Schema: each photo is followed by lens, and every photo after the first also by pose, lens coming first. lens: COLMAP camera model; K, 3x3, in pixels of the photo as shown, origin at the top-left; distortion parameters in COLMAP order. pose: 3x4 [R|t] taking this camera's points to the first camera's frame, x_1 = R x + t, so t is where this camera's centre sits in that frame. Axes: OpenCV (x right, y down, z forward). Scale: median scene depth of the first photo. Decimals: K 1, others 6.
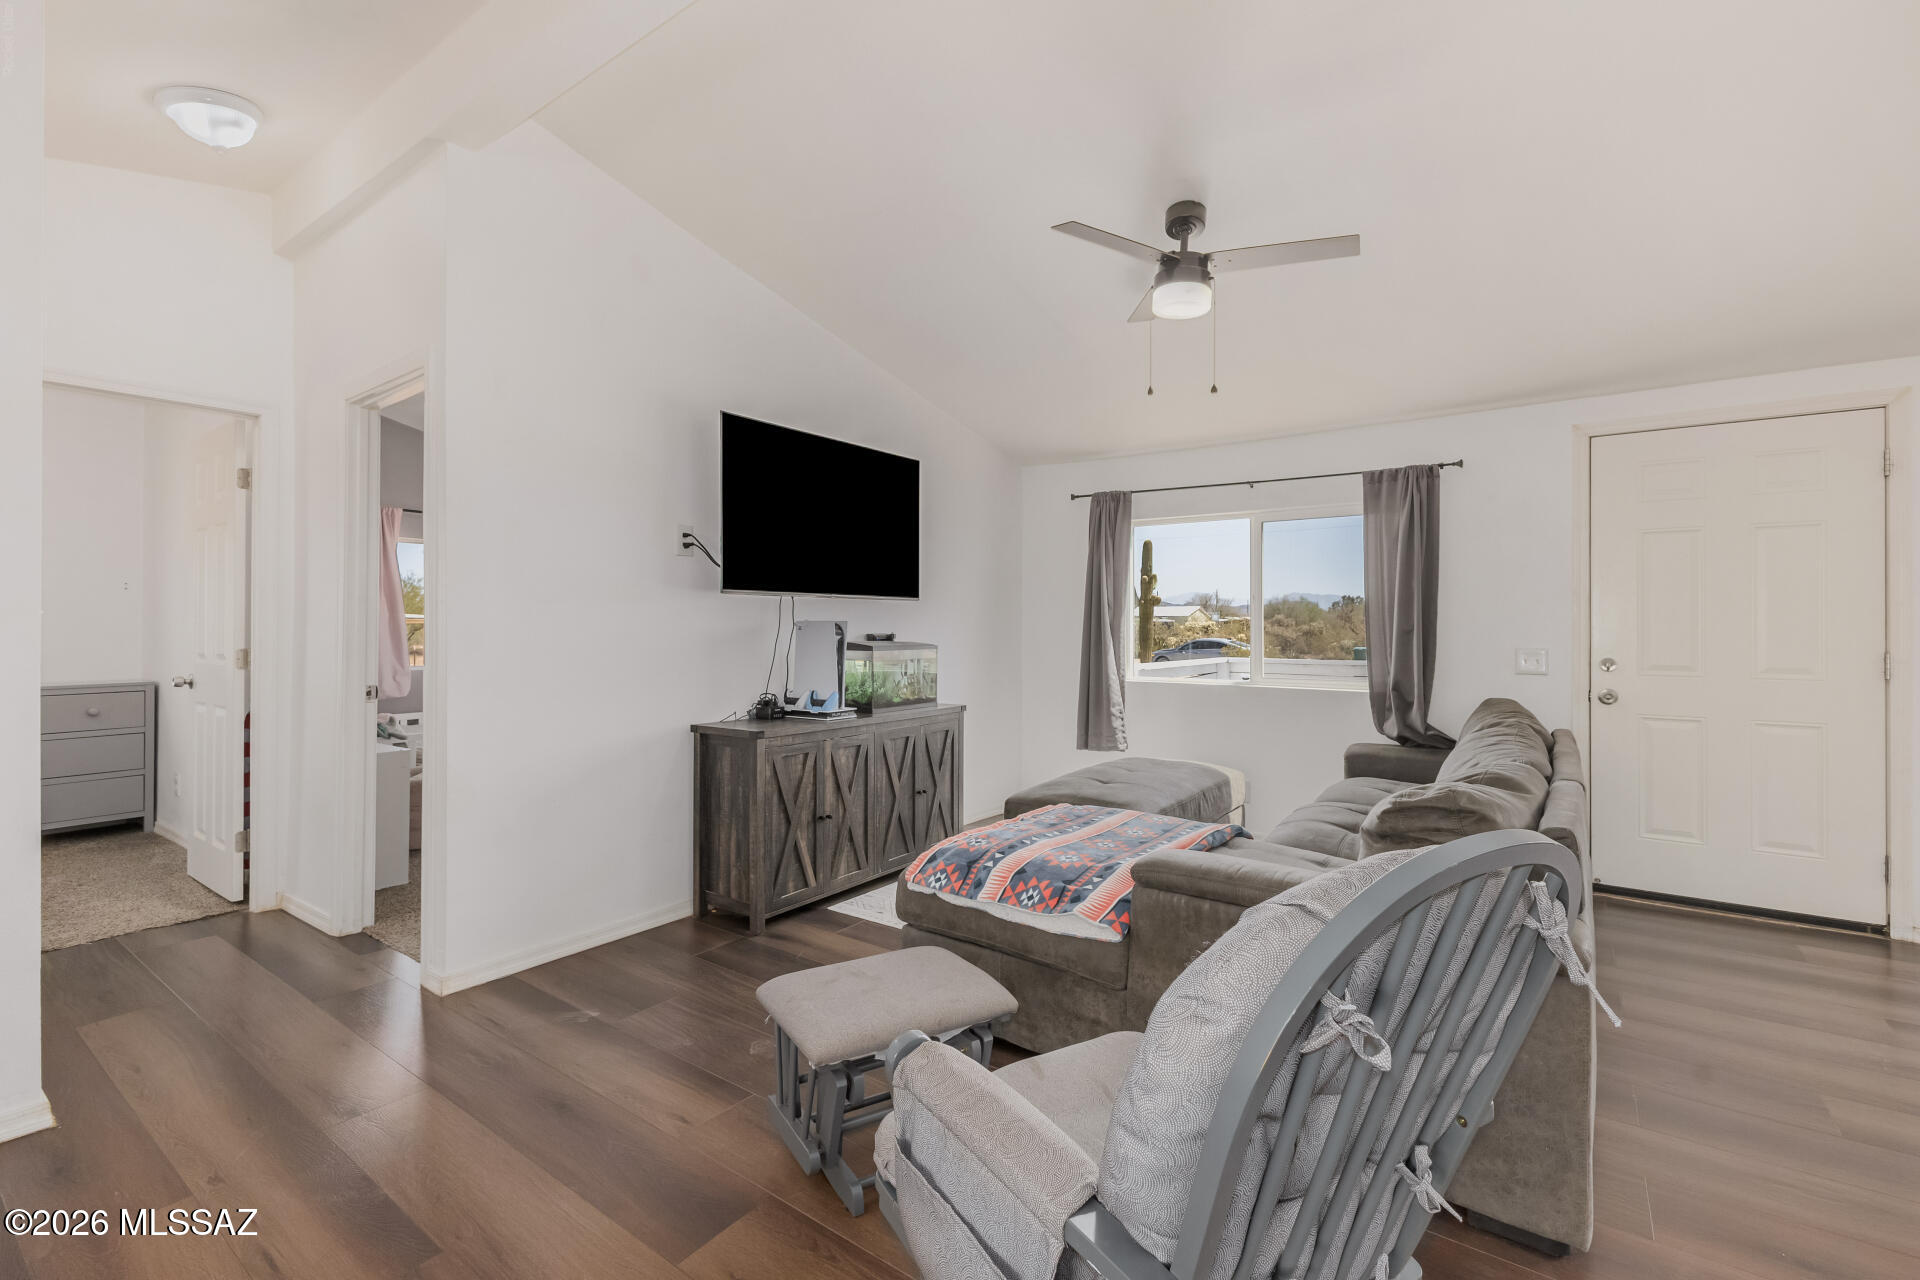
lens RADIAL K [[832.6, 0, 958.9], [0, 832.6, 620.9], [0, 0, 1]] dist [0.000998, 0.000346]
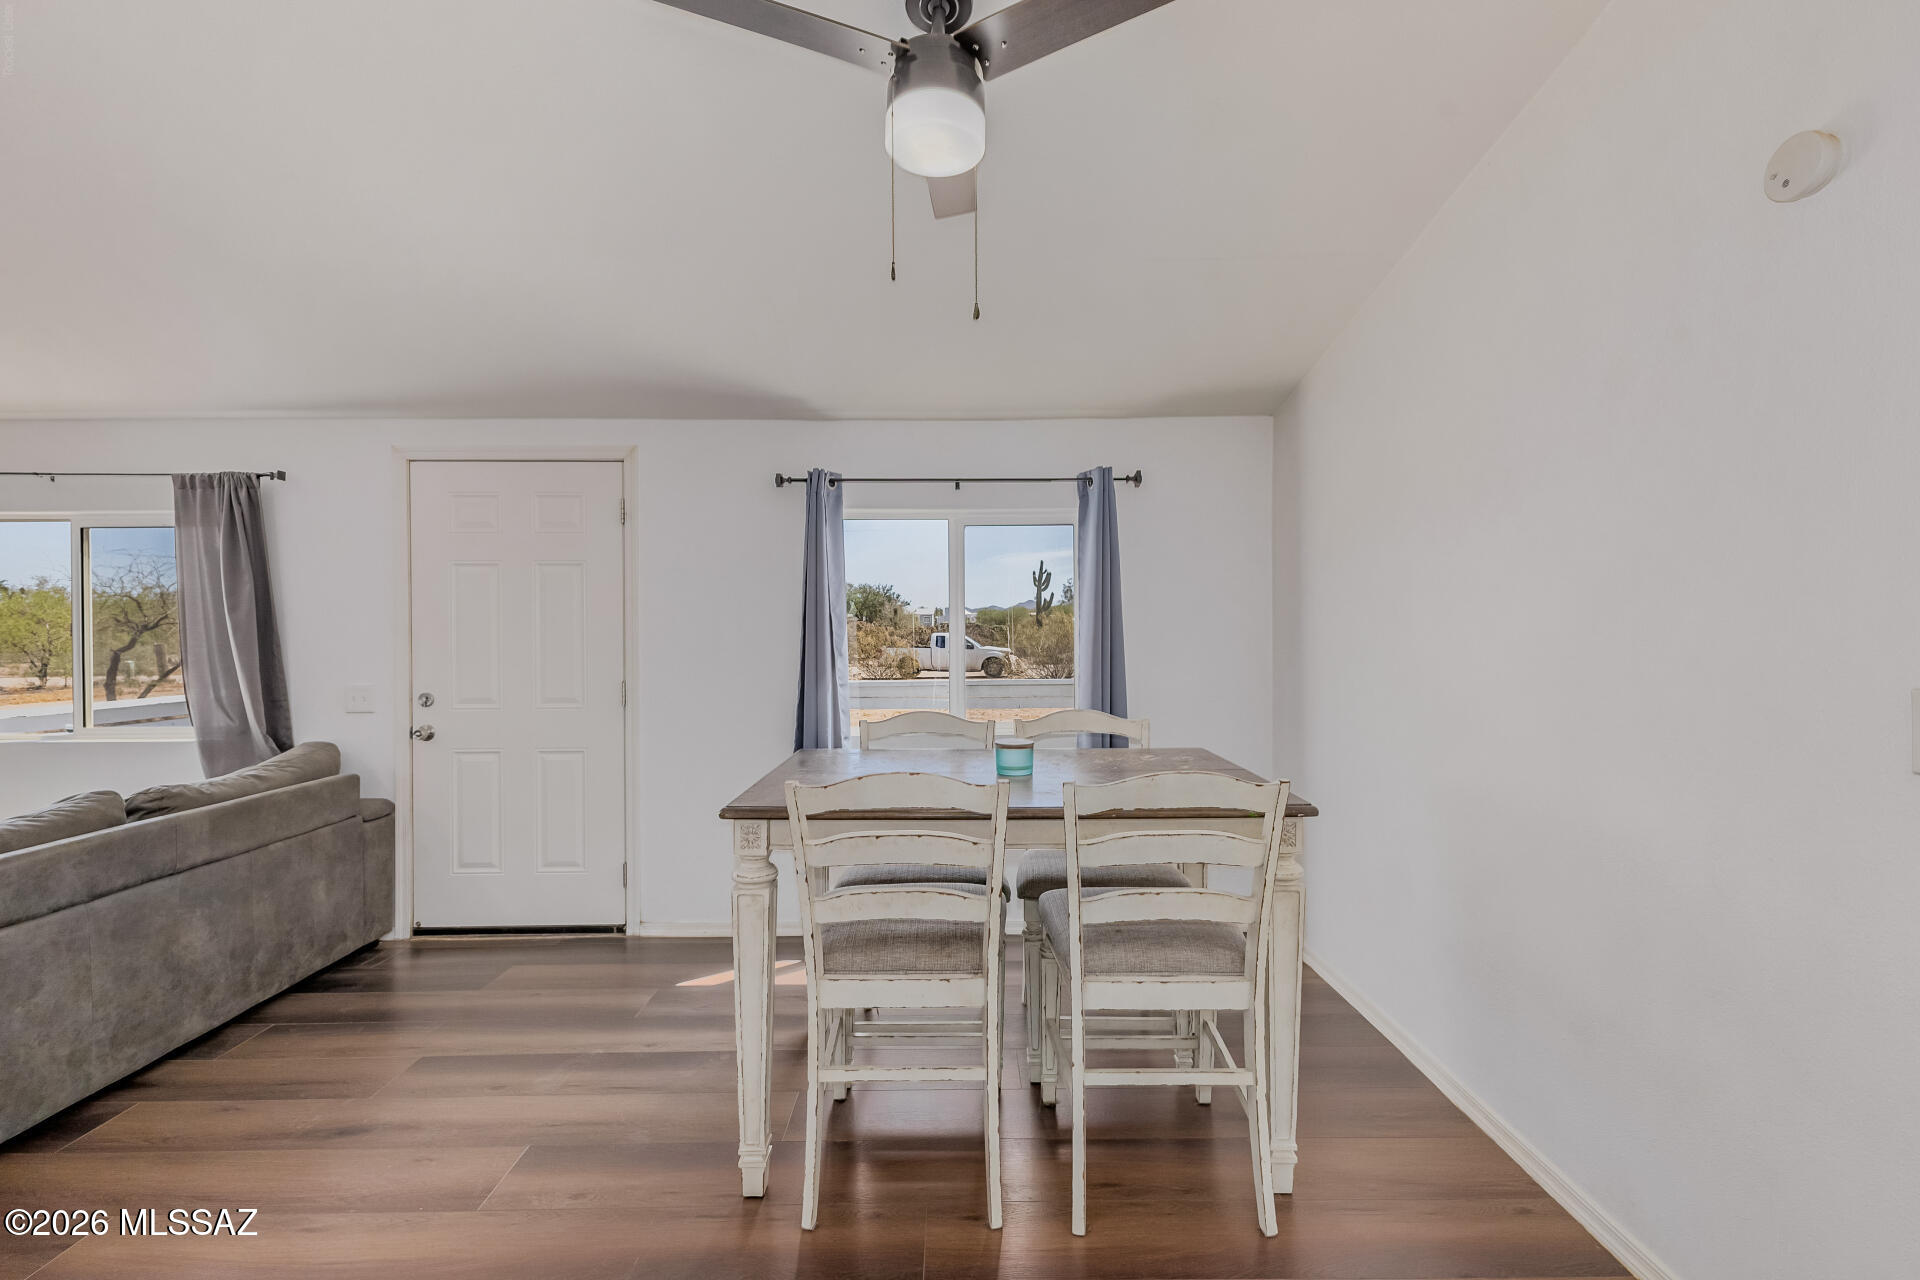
lens RADIAL K [[829.6, 0, 960.0], [0, 829.6, 640.0], [0, 0, 1]] dist [0.007126, -0.000121]
pose [[0.803697, -0.017430, 0.594783, 0.713306], [0.002535, 0.999662, 0.025870, -0.040521], [-0.595033, -0.019284, 0.803470, -0.142406]]
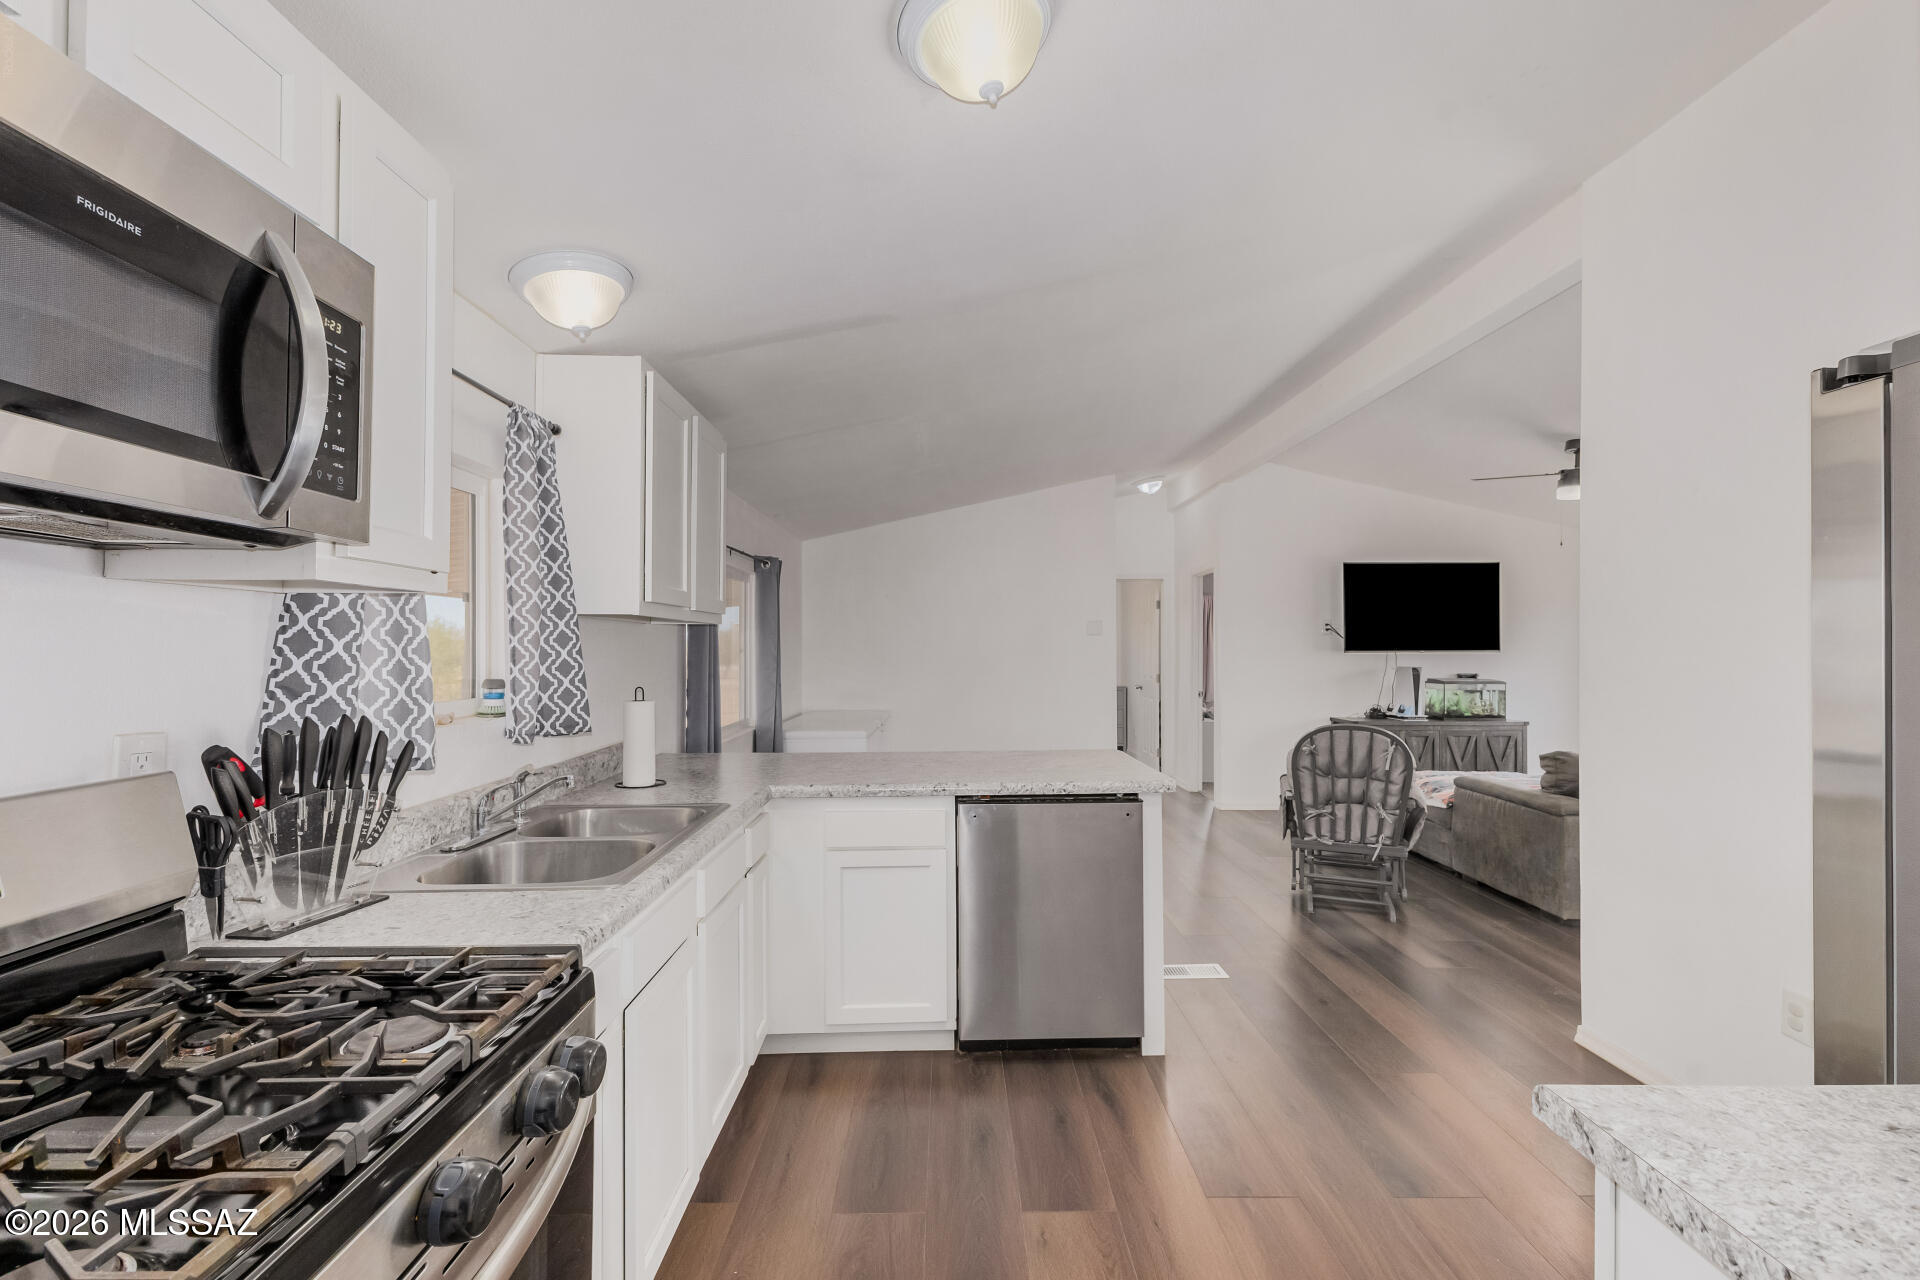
lens RADIAL K [[831.8, 0, 958.7], [0, 831.8, 630.0], [0, 0, 1]] dist [0.003178, -0.000211]
pose [[0.590672, -0.016258, -0.806748, 0.738025], [0.004158, 0.999845, -0.017105, -0.053913], [0.806901, 0.006749, 0.590648, -0.882162]]
